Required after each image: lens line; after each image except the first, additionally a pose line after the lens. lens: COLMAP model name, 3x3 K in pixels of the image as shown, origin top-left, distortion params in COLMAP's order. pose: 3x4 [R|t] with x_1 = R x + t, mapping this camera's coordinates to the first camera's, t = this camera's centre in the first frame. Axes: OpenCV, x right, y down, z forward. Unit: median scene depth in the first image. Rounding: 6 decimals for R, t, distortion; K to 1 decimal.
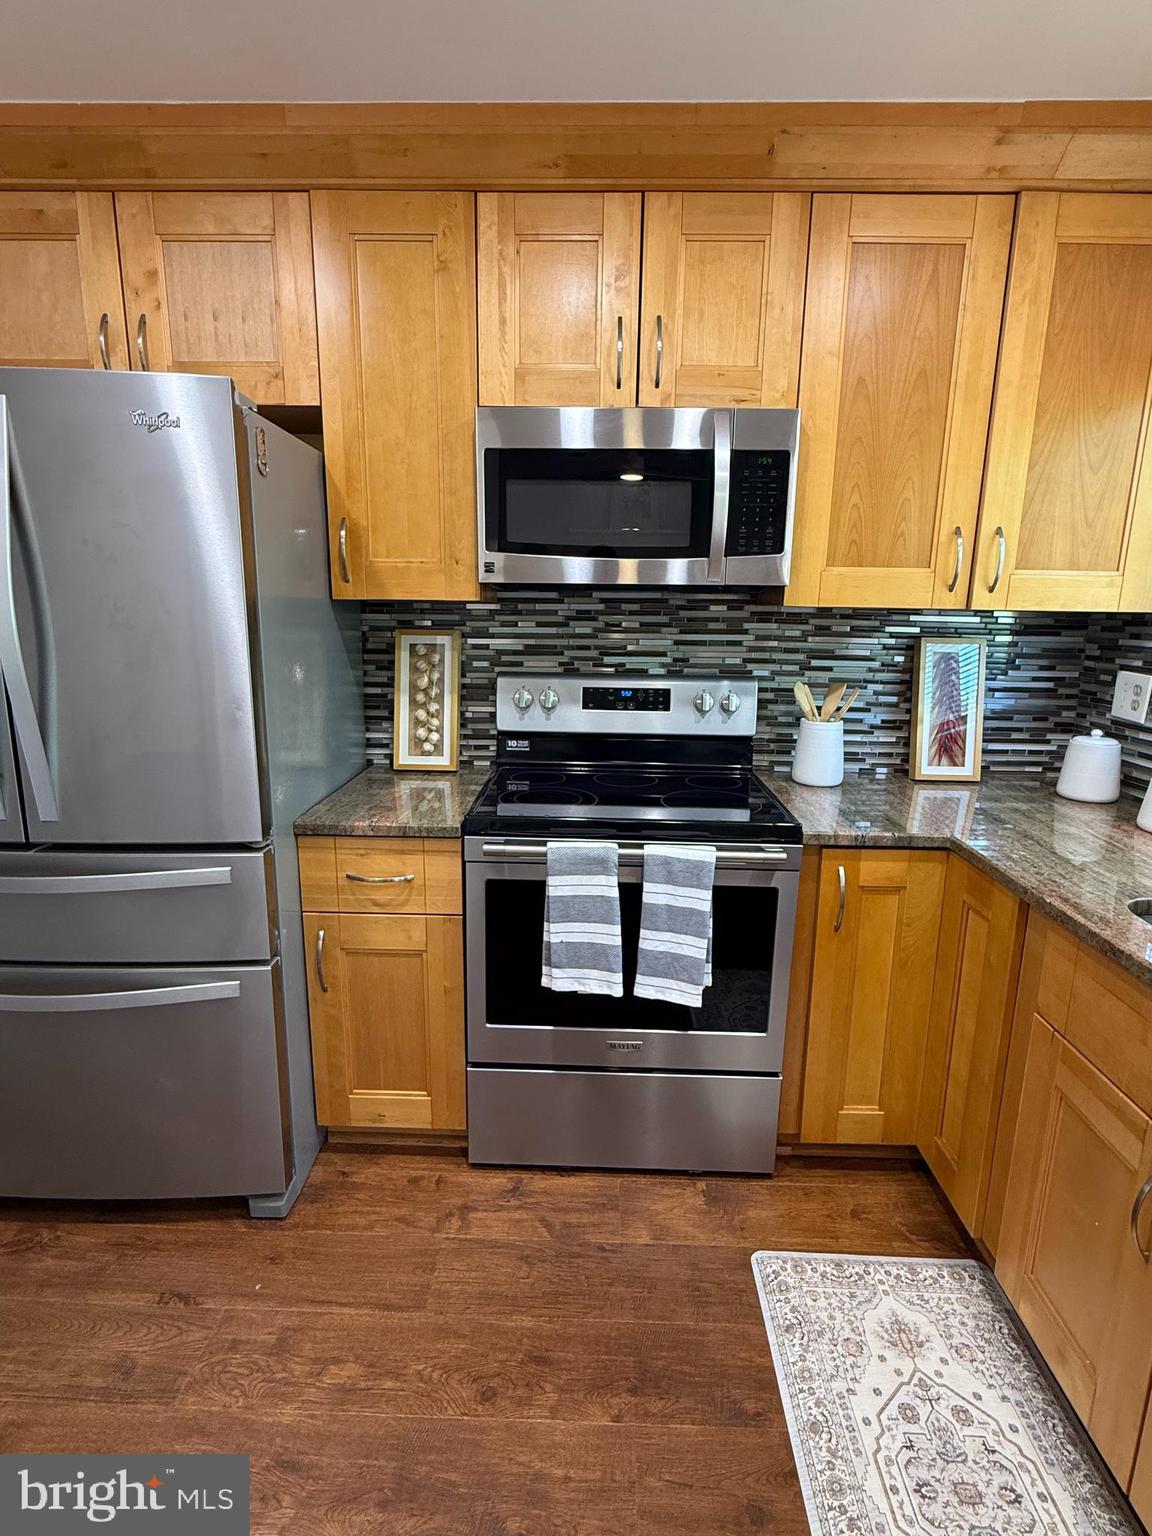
lens RADIAL K [[757.1, 0, 576.0], [0, 757.1, 768.0], [0, 0, 1]] dist [0.000169, -0.000023]
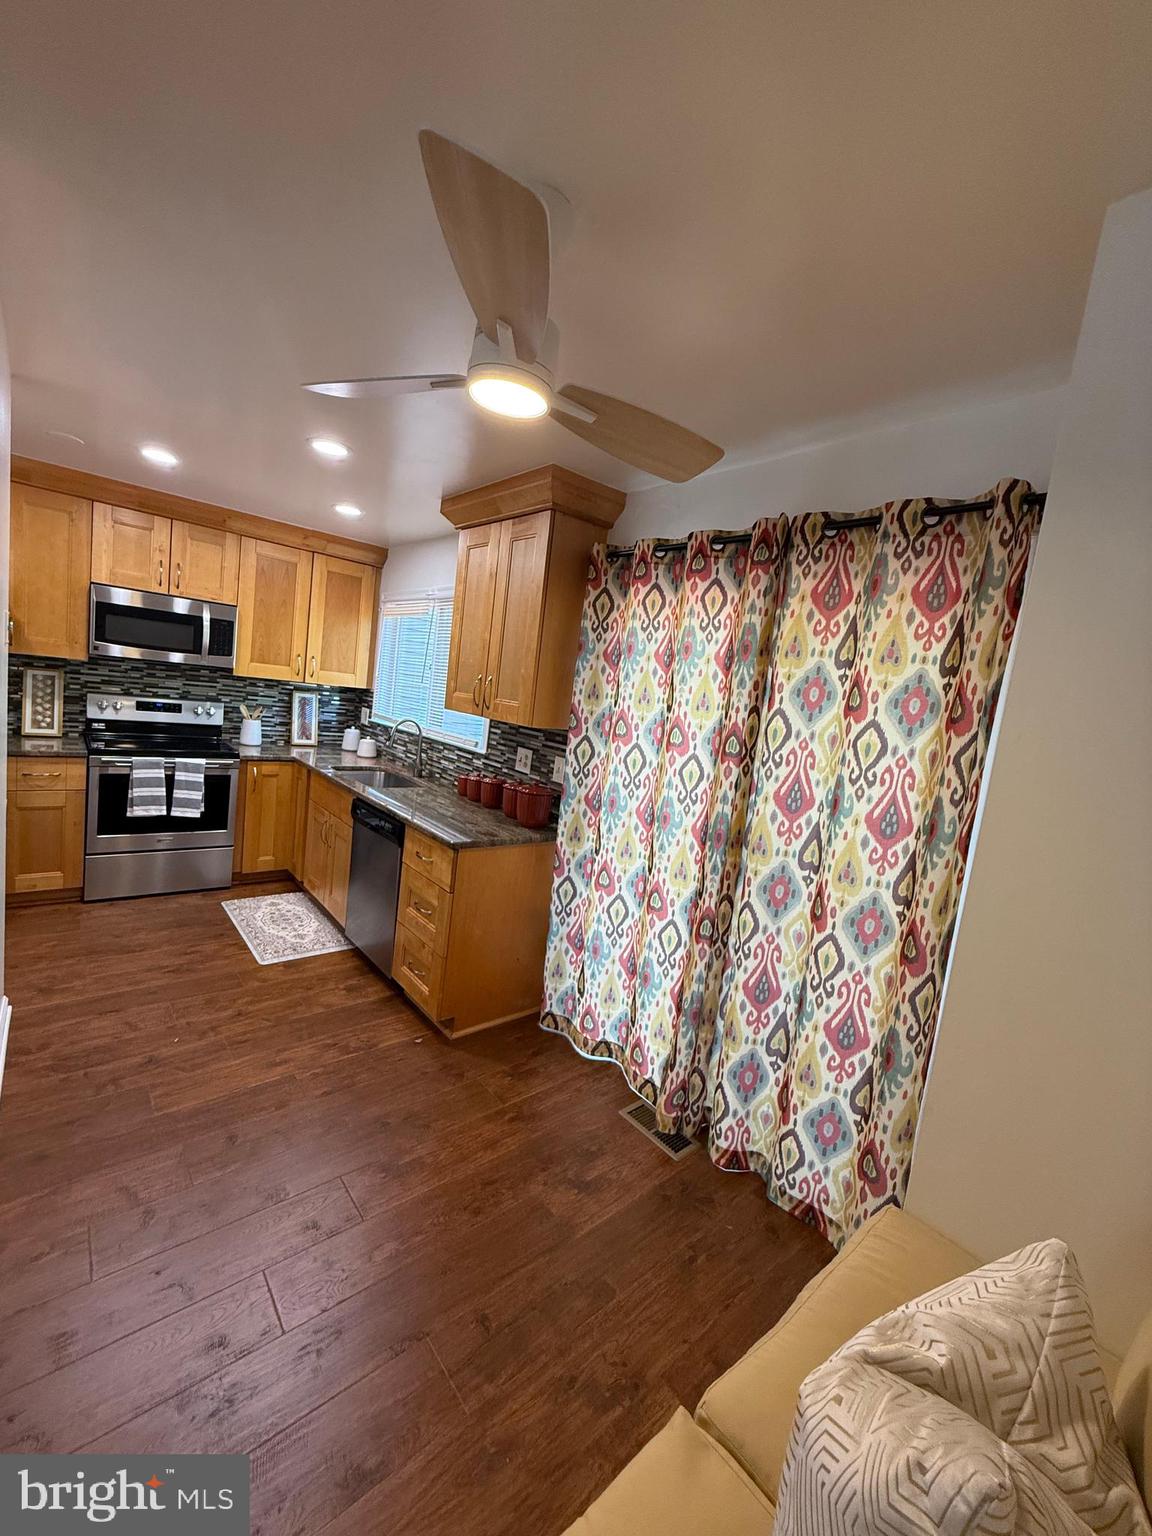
lens RADIAL K [[613.1, 0, 576.8], [0, 613.1, 762.9], [0, 0, 1]] dist [0.000470, 0.000213]
pose [[0.740053, -0.001110, 0.672548, -0.291874], [0.030815, 0.999004, -0.032258, 0.208913], [-0.671843, 0.044597, 0.739350, -1.440838]]
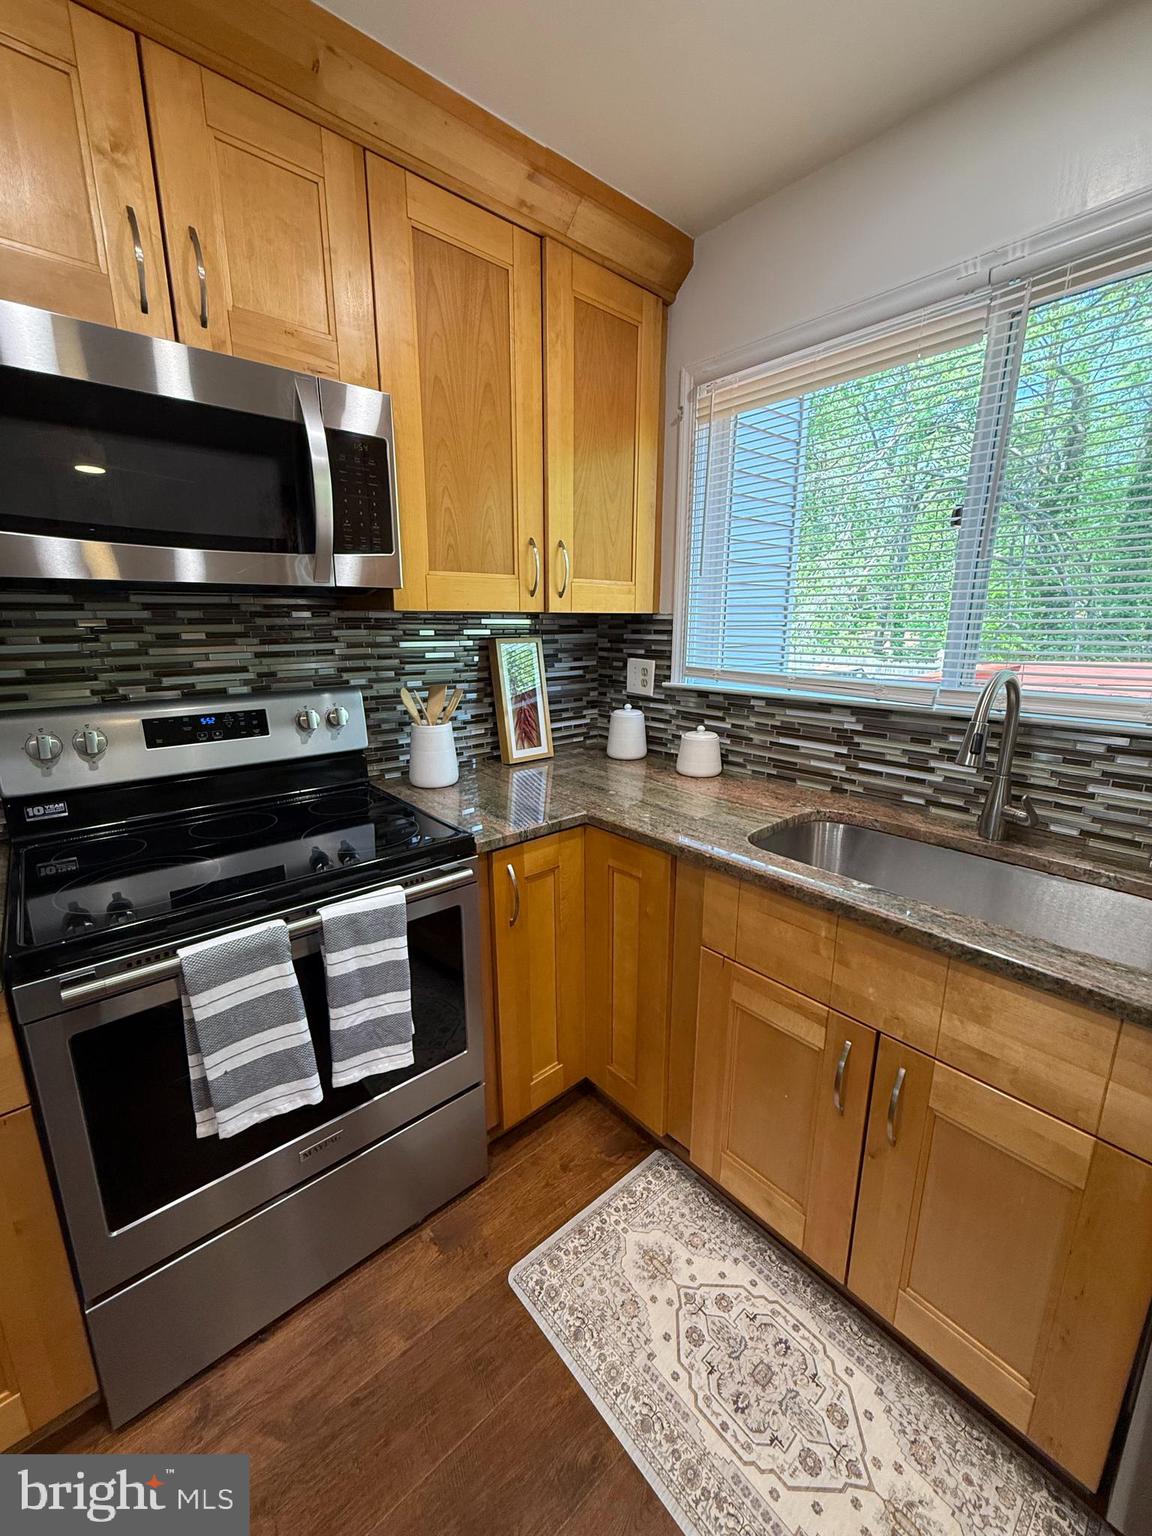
lens RADIAL K [[613.1, 0, 576.8], [0, 613.1, 762.9], [0, 0, 1]] dist [0.000470, 0.000213]
pose [[0.735485, -0.170061, 0.655852, -0.096182], [0.153335, 0.984652, 0.083365, -0.056175], [-0.659963, 0.039251, 0.750272, 0.286464]]
